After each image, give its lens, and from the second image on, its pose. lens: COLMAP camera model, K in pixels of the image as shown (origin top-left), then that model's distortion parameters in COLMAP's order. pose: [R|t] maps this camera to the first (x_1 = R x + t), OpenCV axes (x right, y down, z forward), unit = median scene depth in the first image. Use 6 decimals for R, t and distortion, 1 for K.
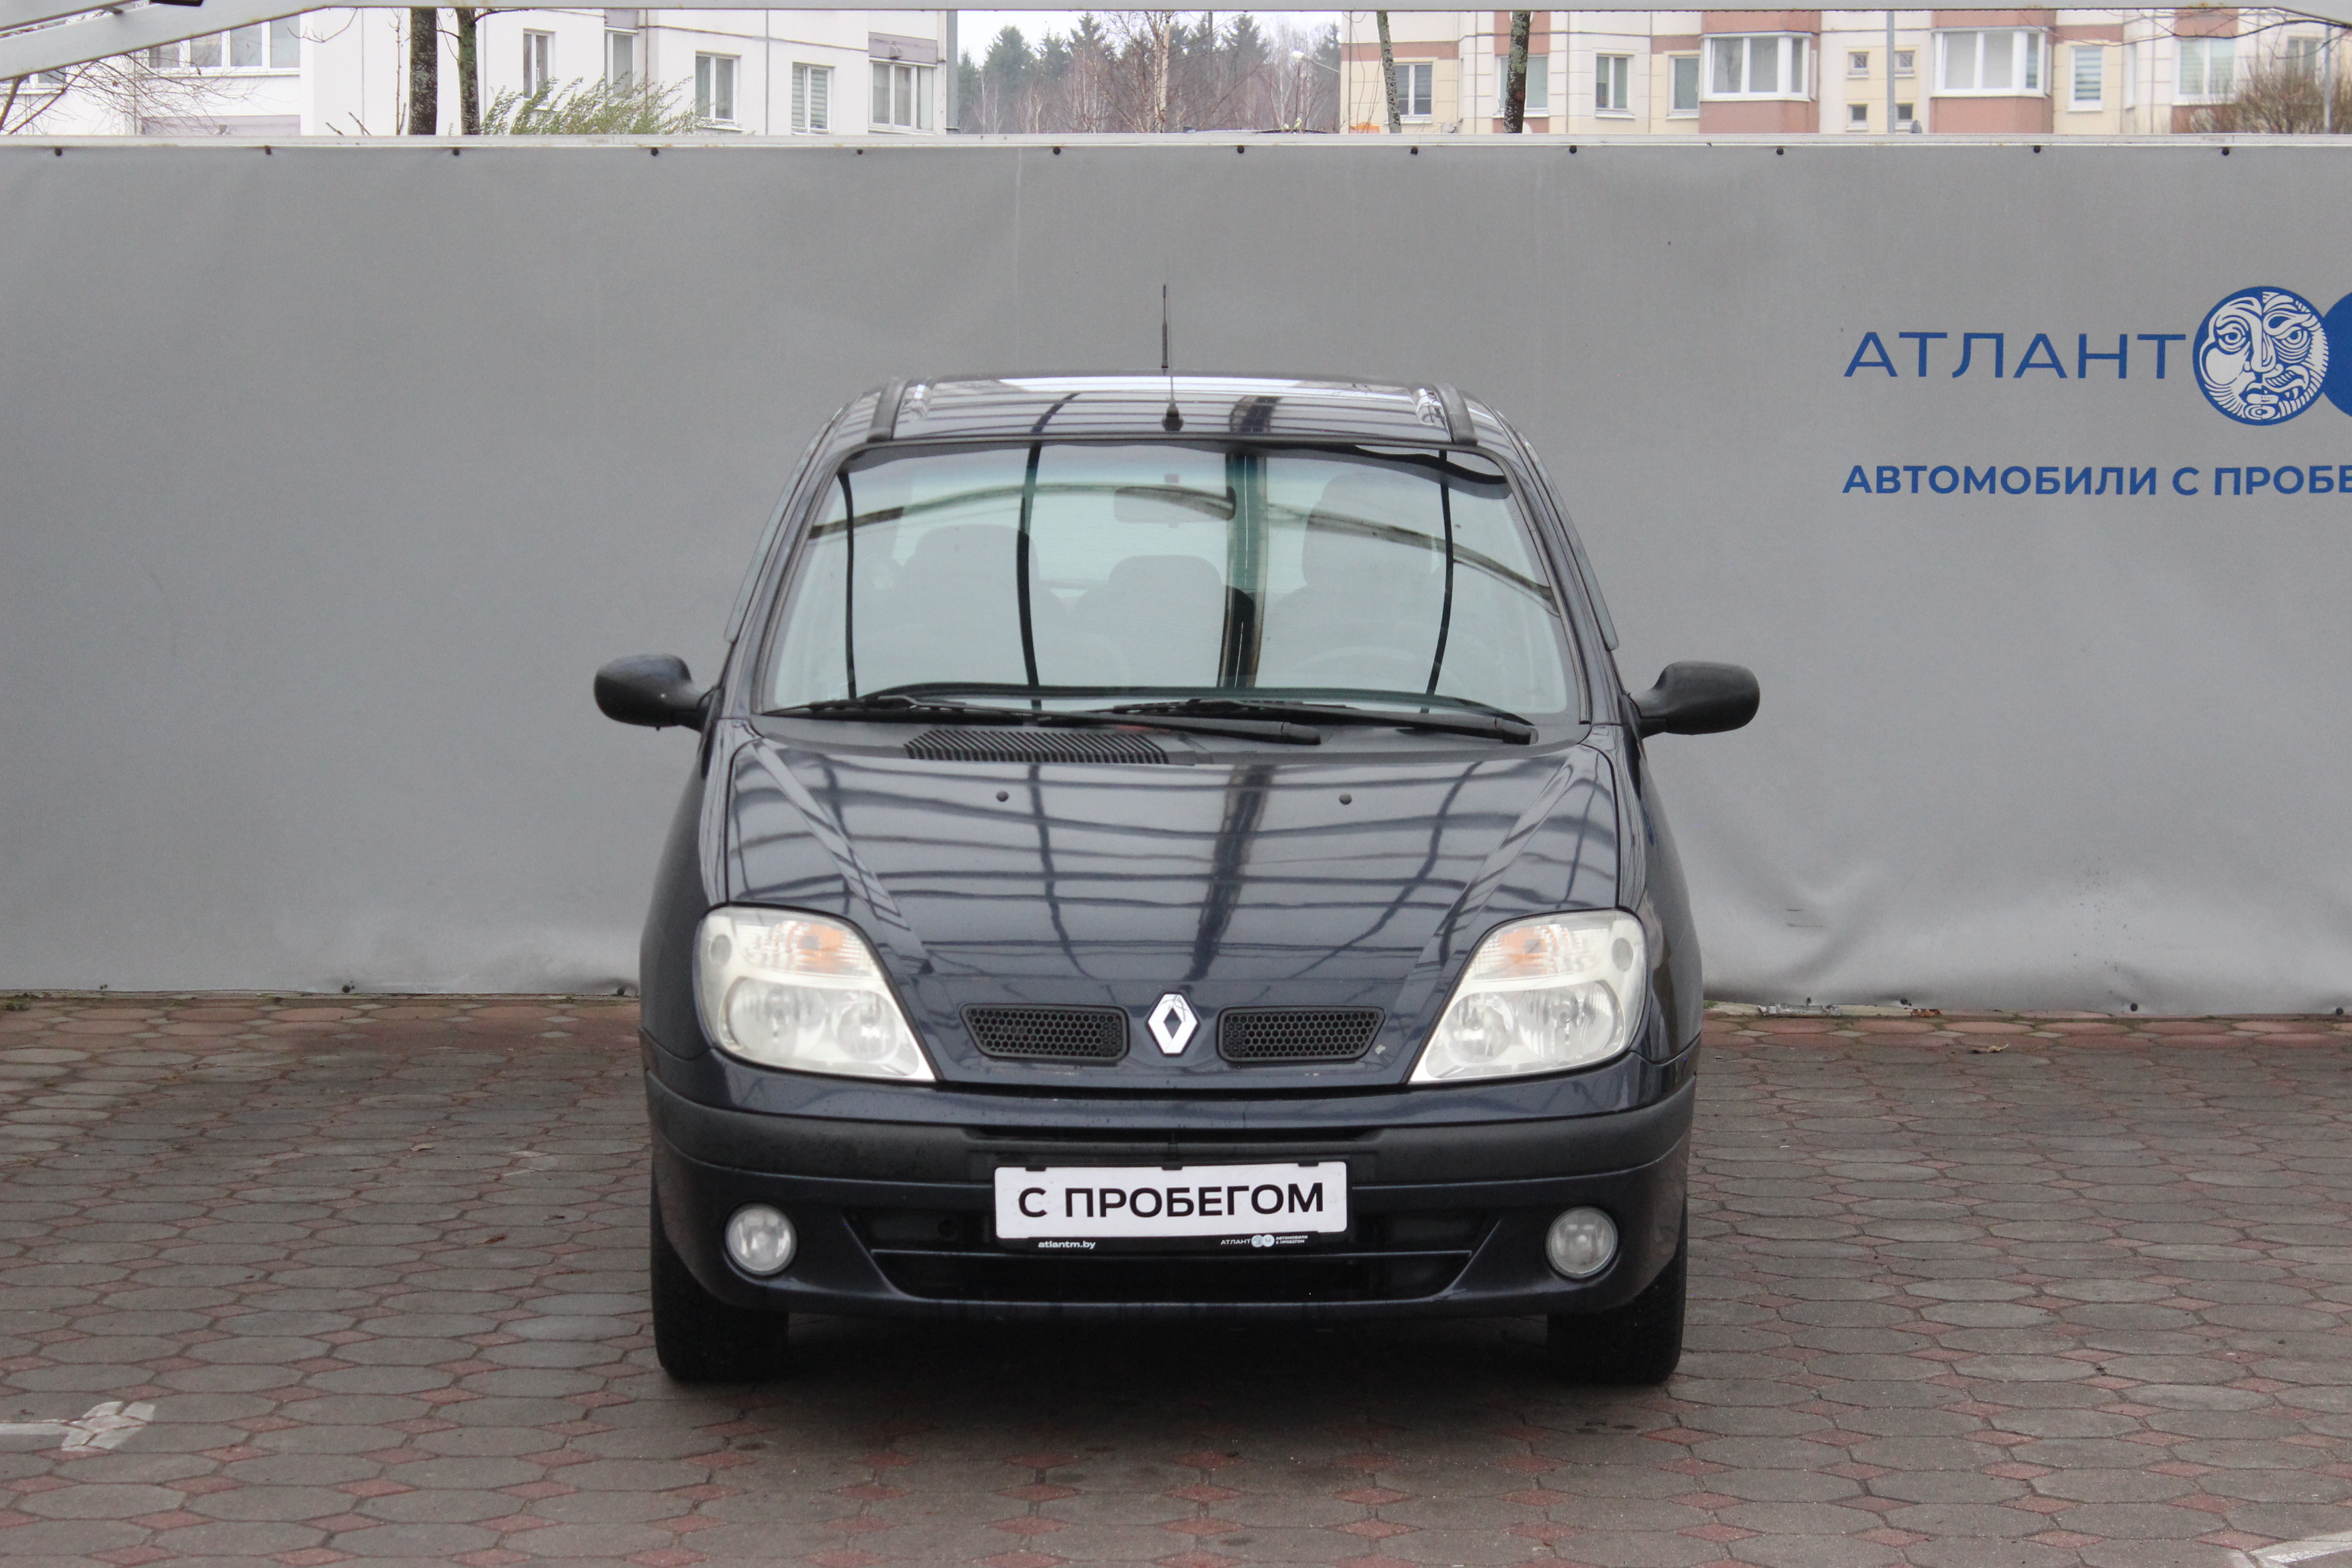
lens RADIAL K [[7475.0, 0, 1176.0], [0, 7475.0, 784.0], [0, 0, 1]] dist [0.029311, 1.827646]
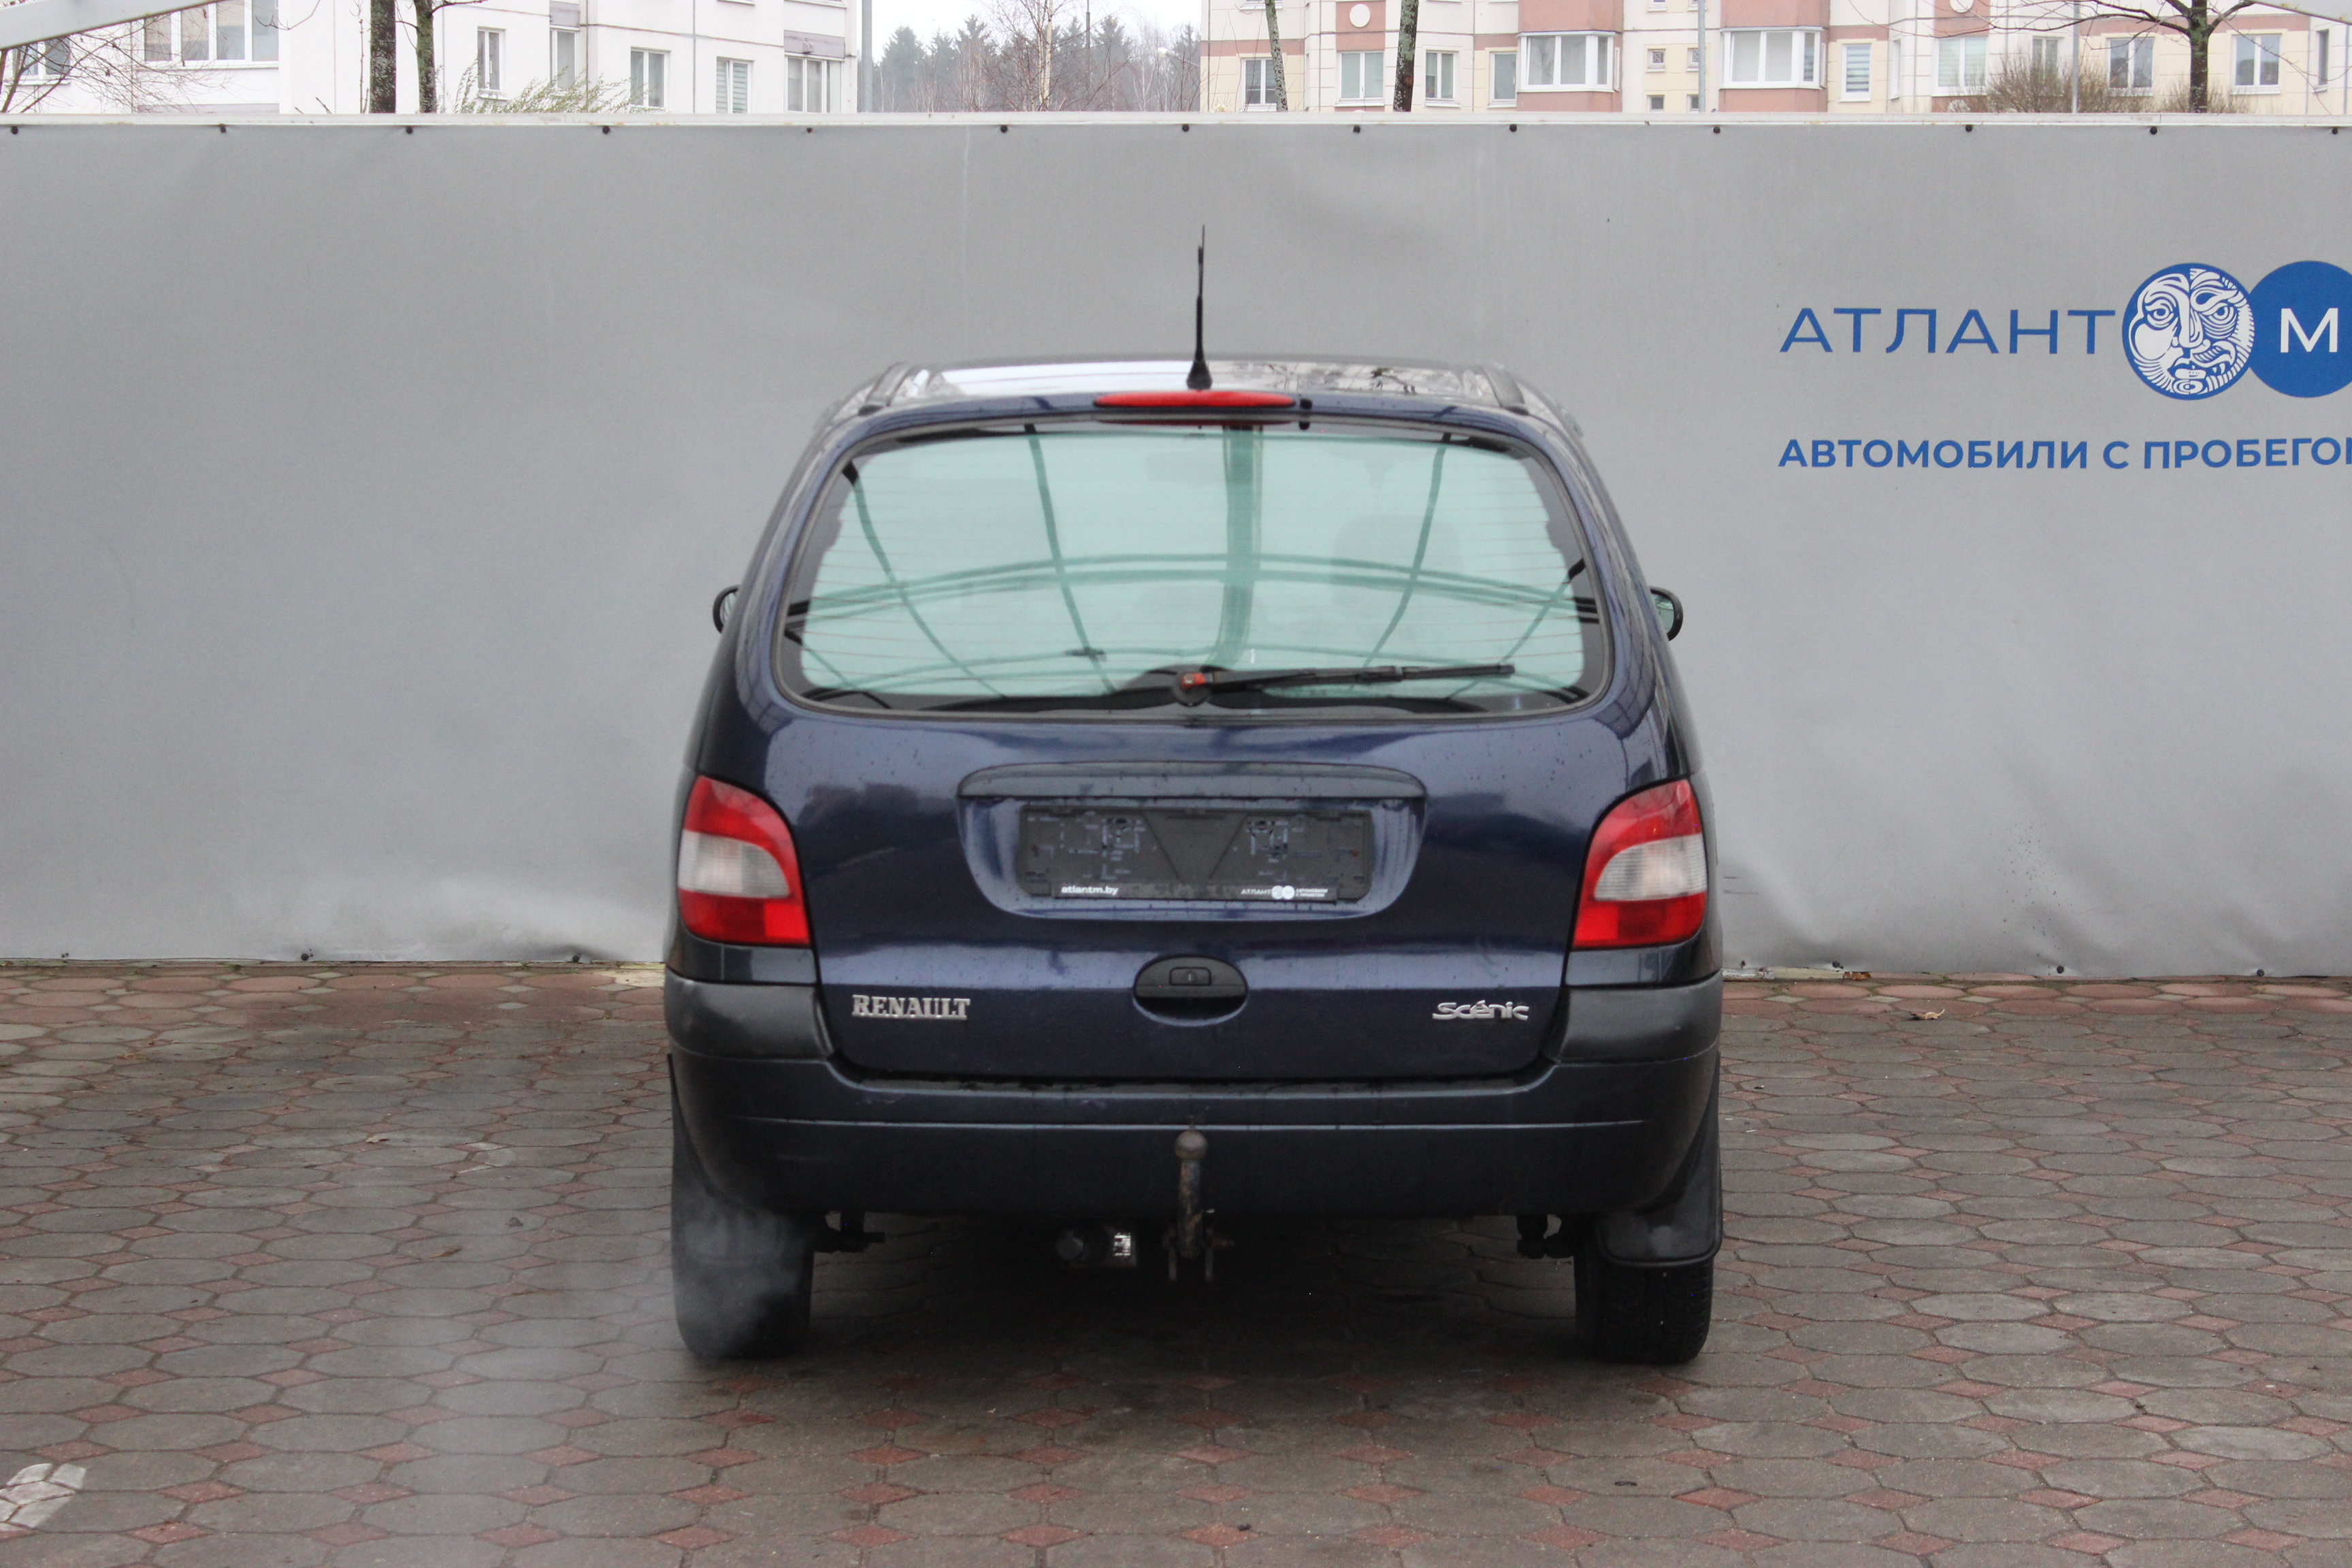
lens RADIAL K [[6114.1, 0, 1169.4], [0, 6114.1, 823.0], [0, 0, 1]] dist [0.006267, 0.574821]
pose [[0.999688, -0.002331, 0.024878, -0.014437], [0.001663, 0.999638, 0.026840, -0.012944], [-0.024932, -0.026790, 0.999330, 0.170254]]
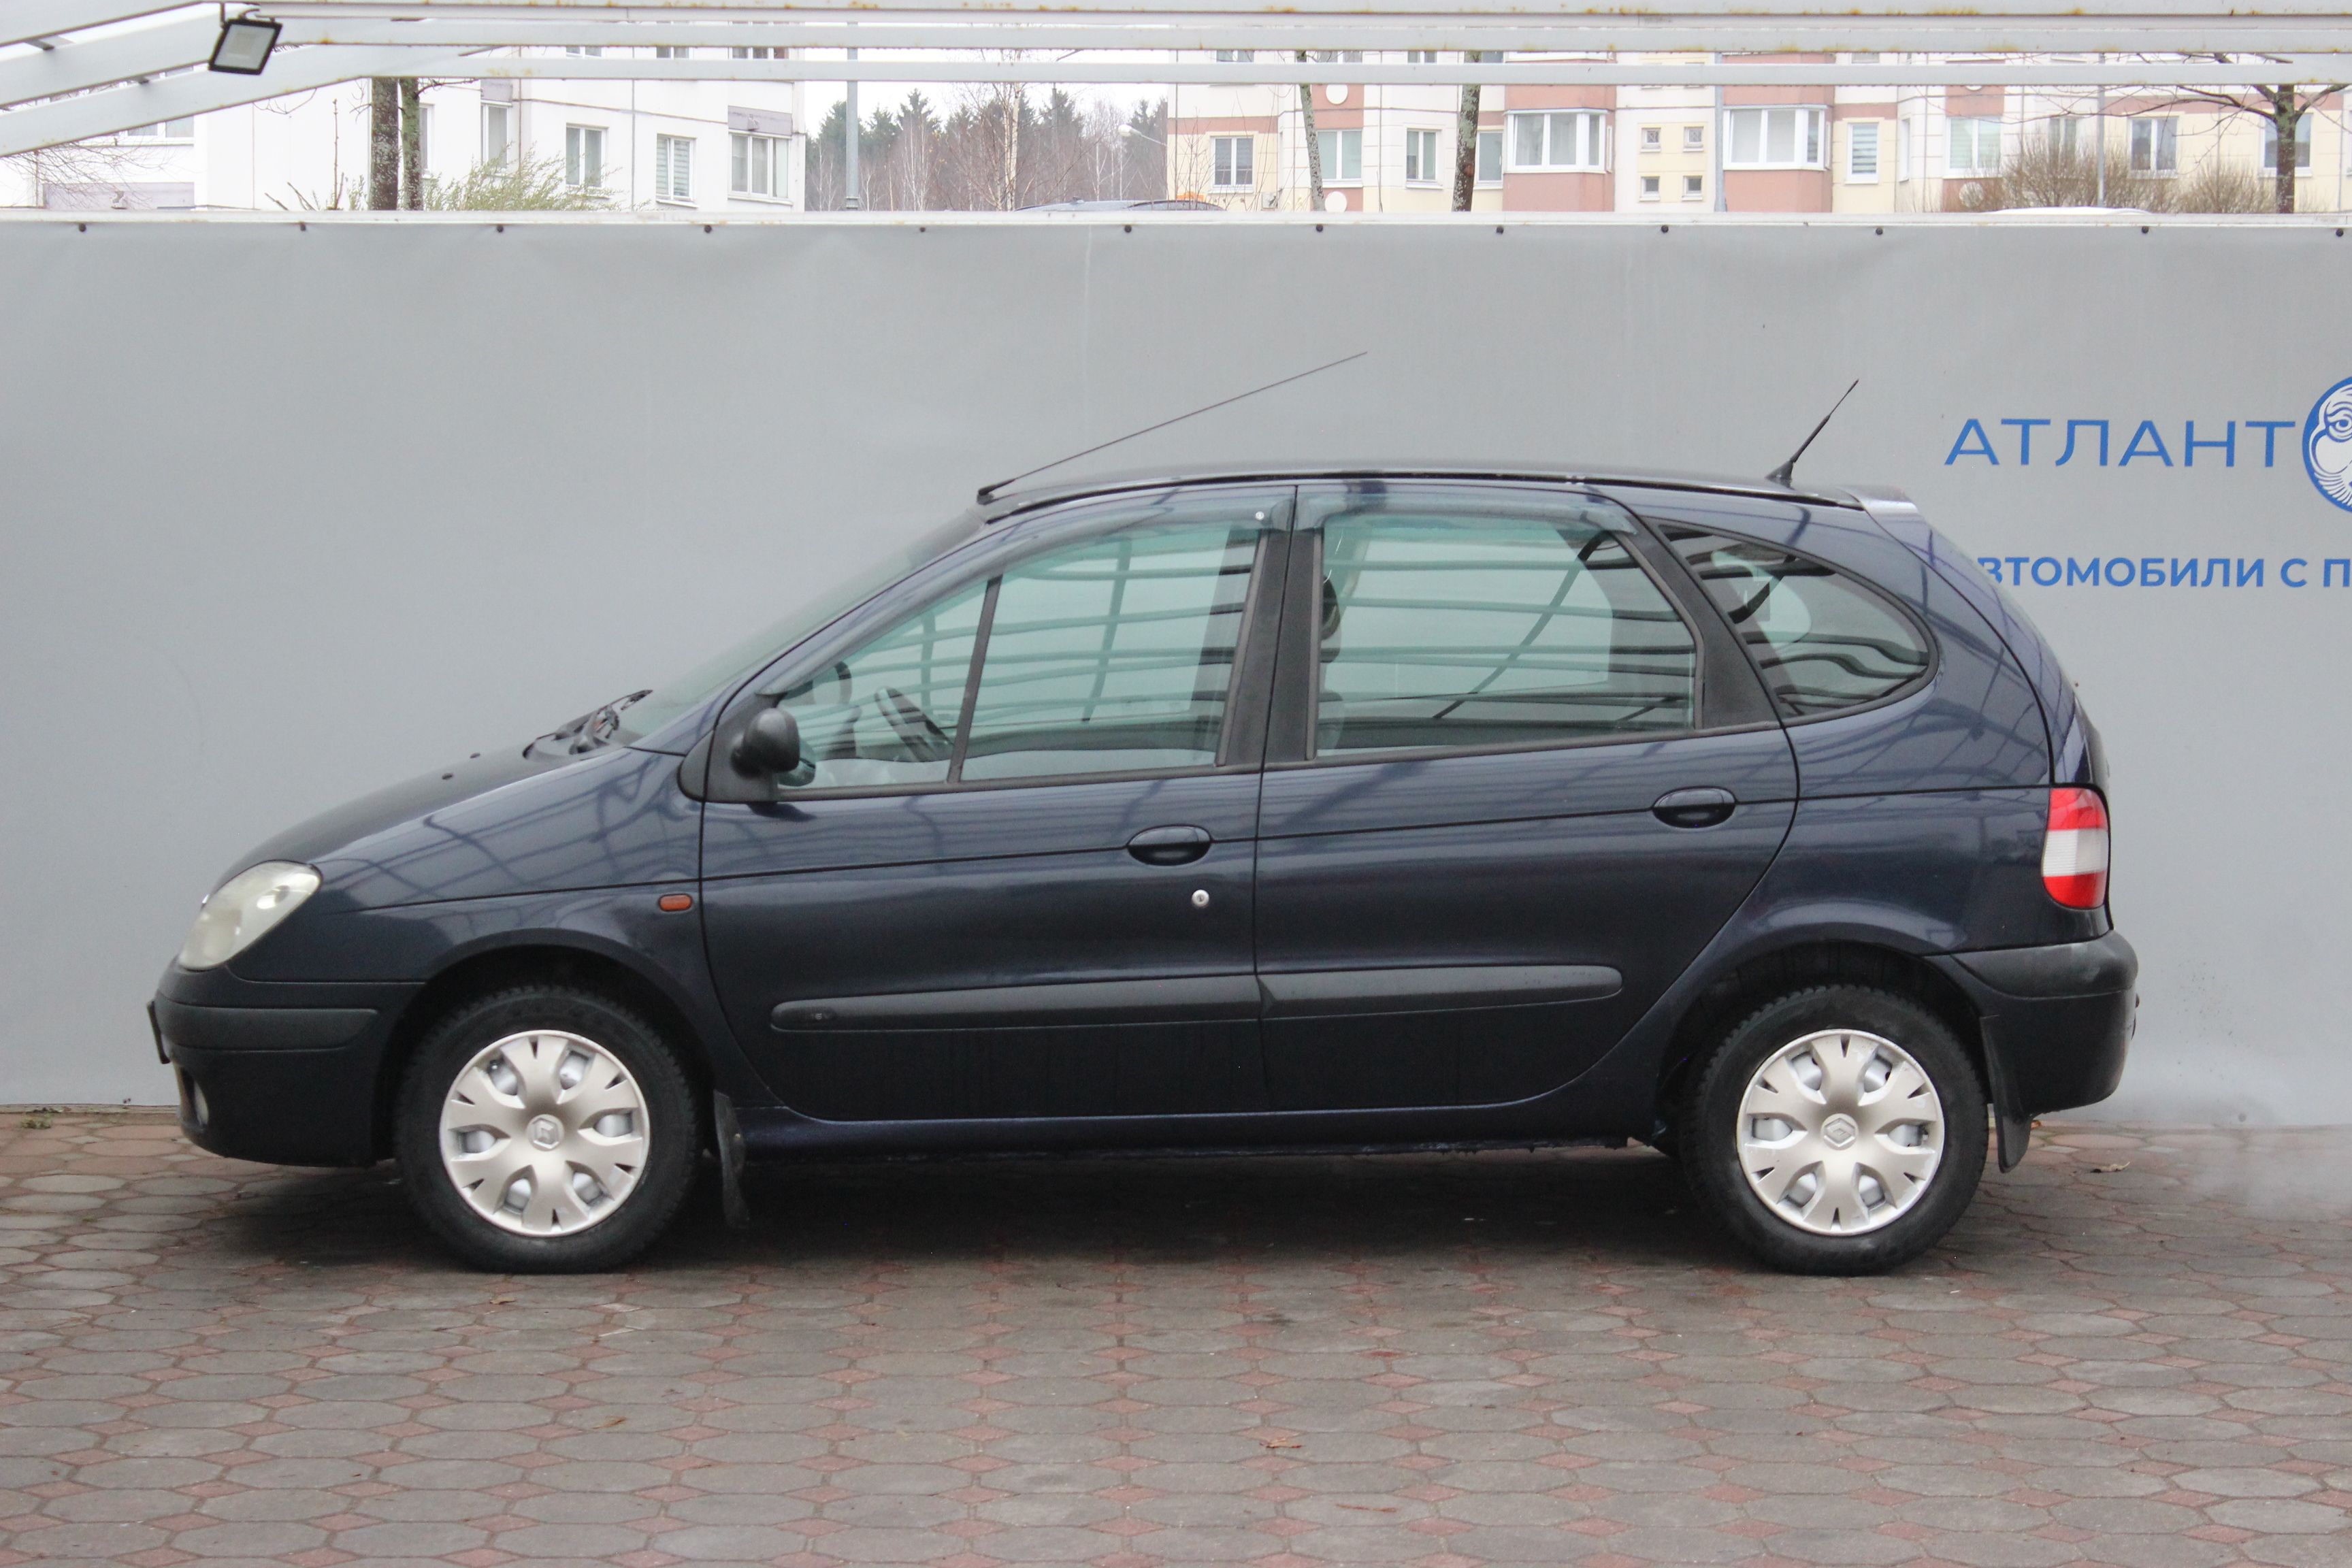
lens RADIAL K [[6541.6, 0, 1111.5], [0, 6541.6, 657.8], [0, 0, 1]] dist [0.039770, 0.442286]
pose [[0.999319, 0.000205, 0.036895, -0.049136], [0.000397, 0.999867, -0.016315, -0.015895], [-0.036893, 0.016318, 0.999186, 0.161651]]
